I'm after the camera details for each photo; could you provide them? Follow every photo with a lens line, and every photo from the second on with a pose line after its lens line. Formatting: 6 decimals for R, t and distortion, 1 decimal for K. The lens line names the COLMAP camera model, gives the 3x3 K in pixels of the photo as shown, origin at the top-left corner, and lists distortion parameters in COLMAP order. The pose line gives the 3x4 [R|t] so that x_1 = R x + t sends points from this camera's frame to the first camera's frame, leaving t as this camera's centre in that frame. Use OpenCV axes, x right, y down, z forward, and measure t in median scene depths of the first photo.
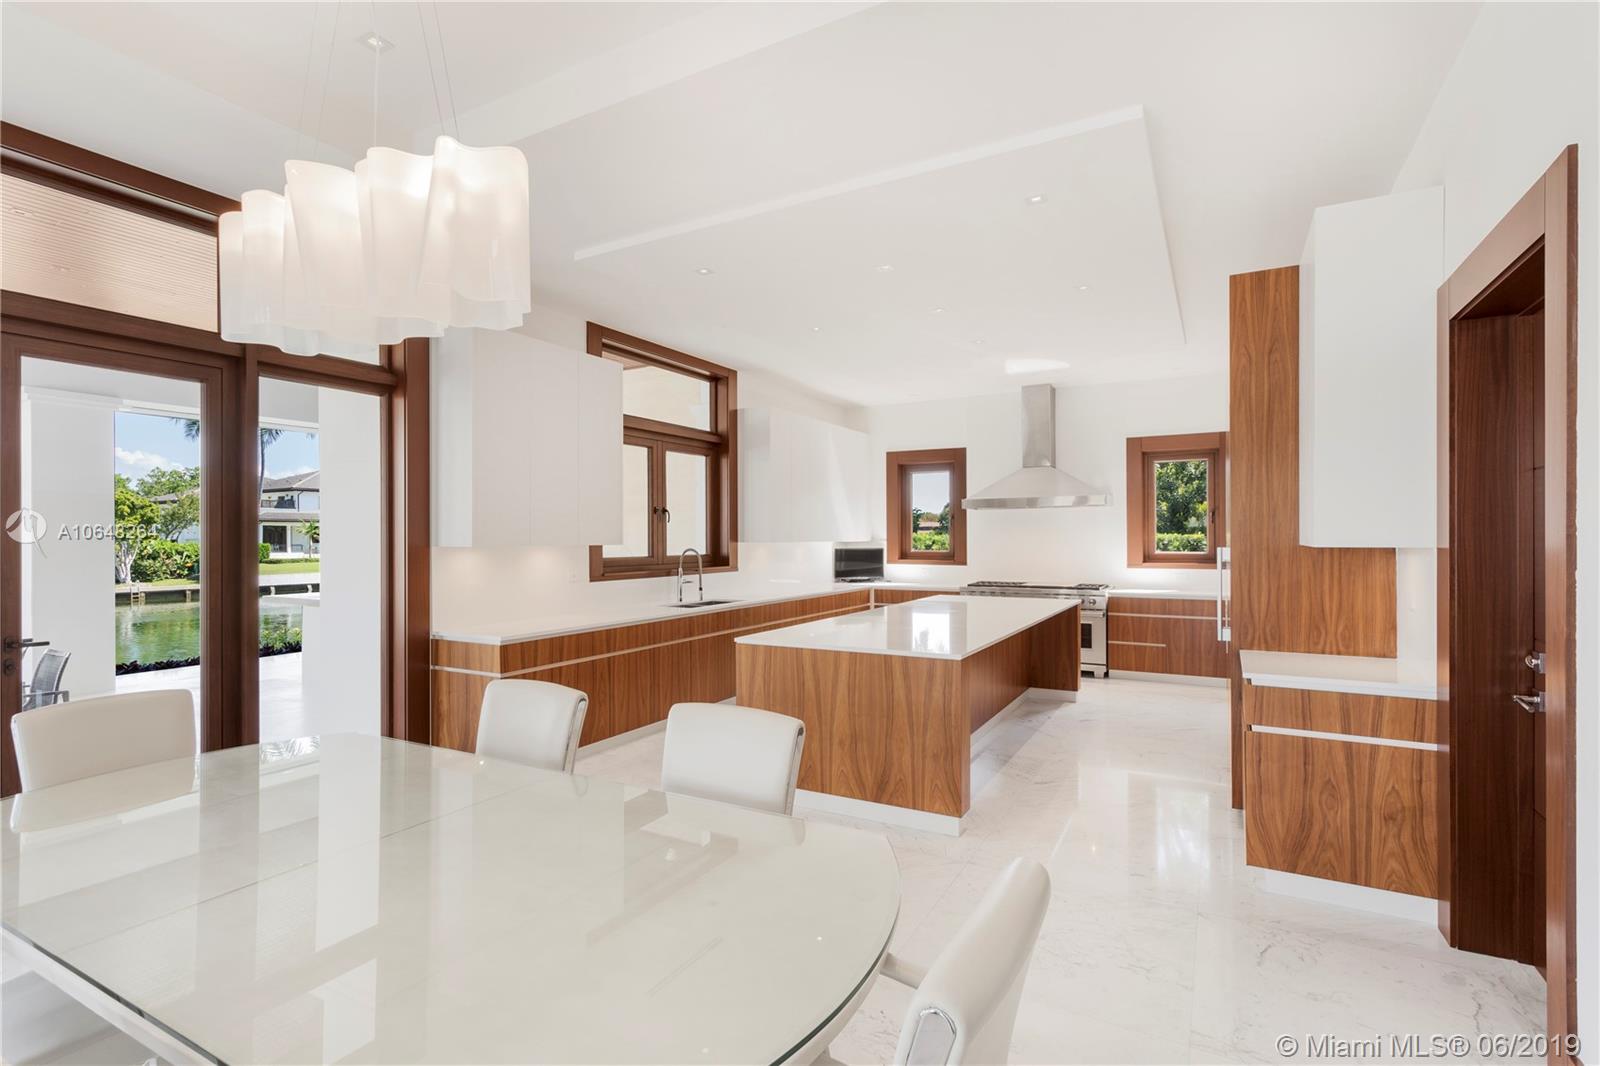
lens RADIAL K [[776.8, 0, 789.6], [0, 776.8, 535.4], [0, 0, 1]] dist [-0.001605, -0.000024]
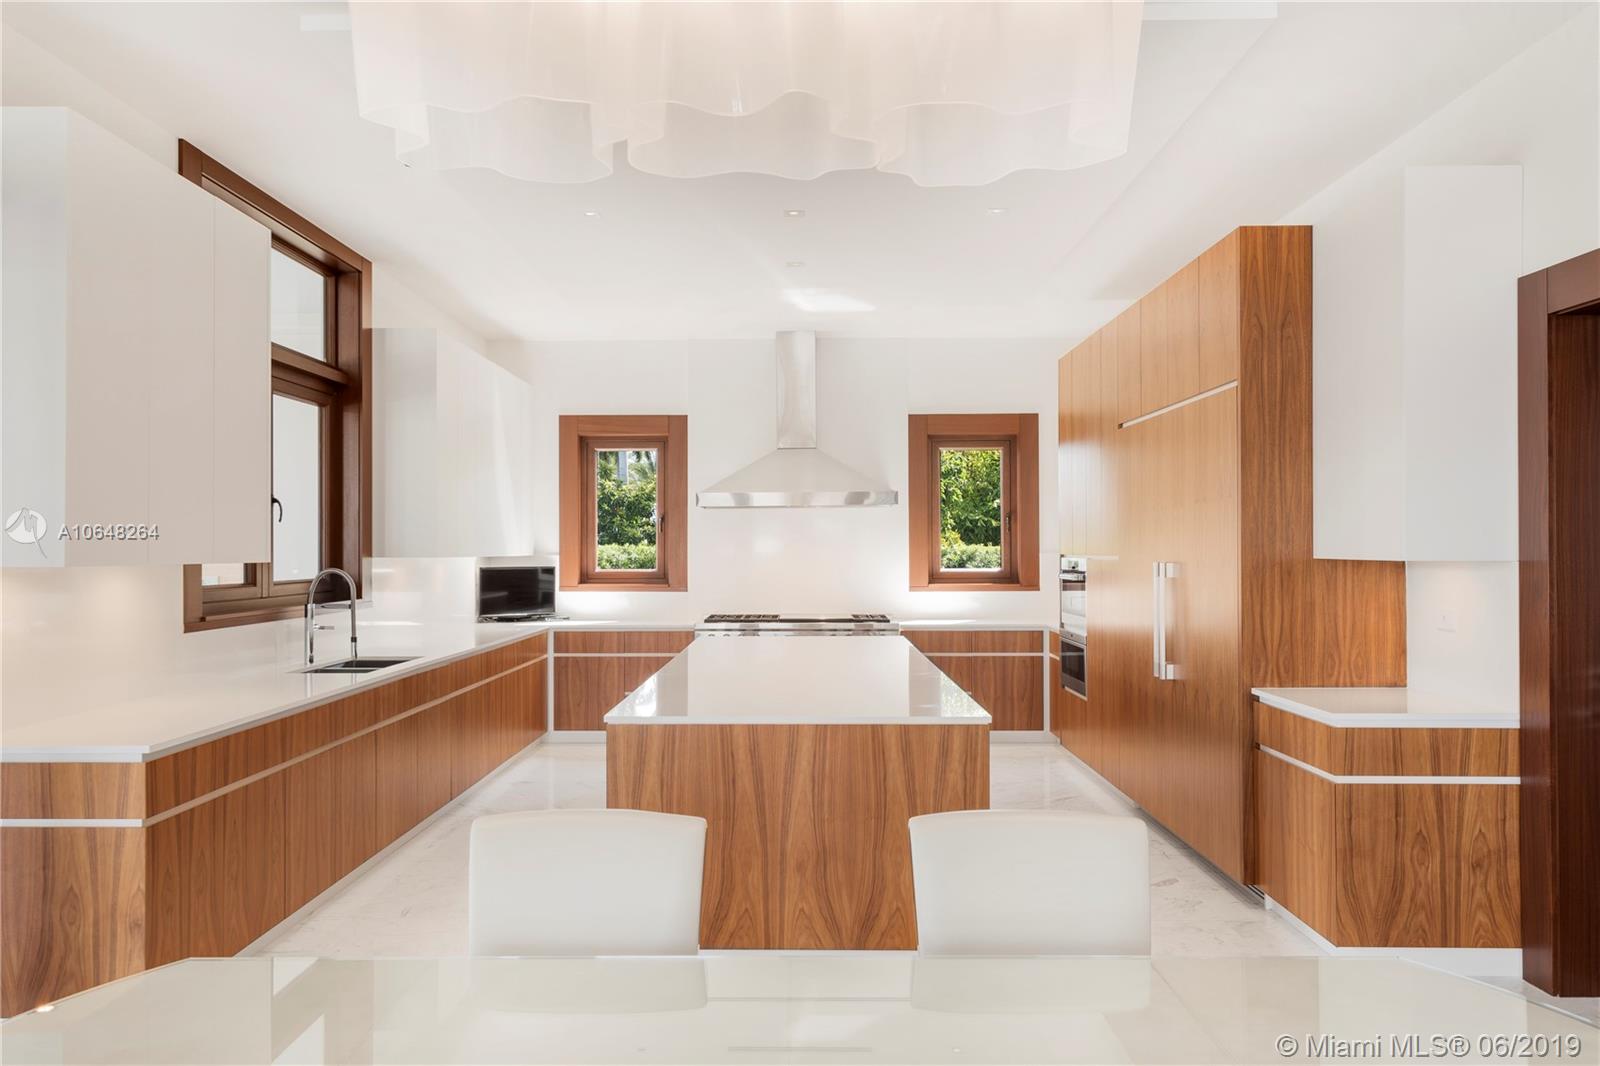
lens RADIAL K [[1193.2, 0, 800.0], [0, 1193.2, 533.0], [0, 0, 1]] dist [-0.002378, -0.002172]
pose [[0.877824, 0.007161, 0.478929, -0.409460], [-0.001702, 0.999929, -0.011830, 0.000942], [-0.478980, 0.009569, 0.877774, 0.124263]]
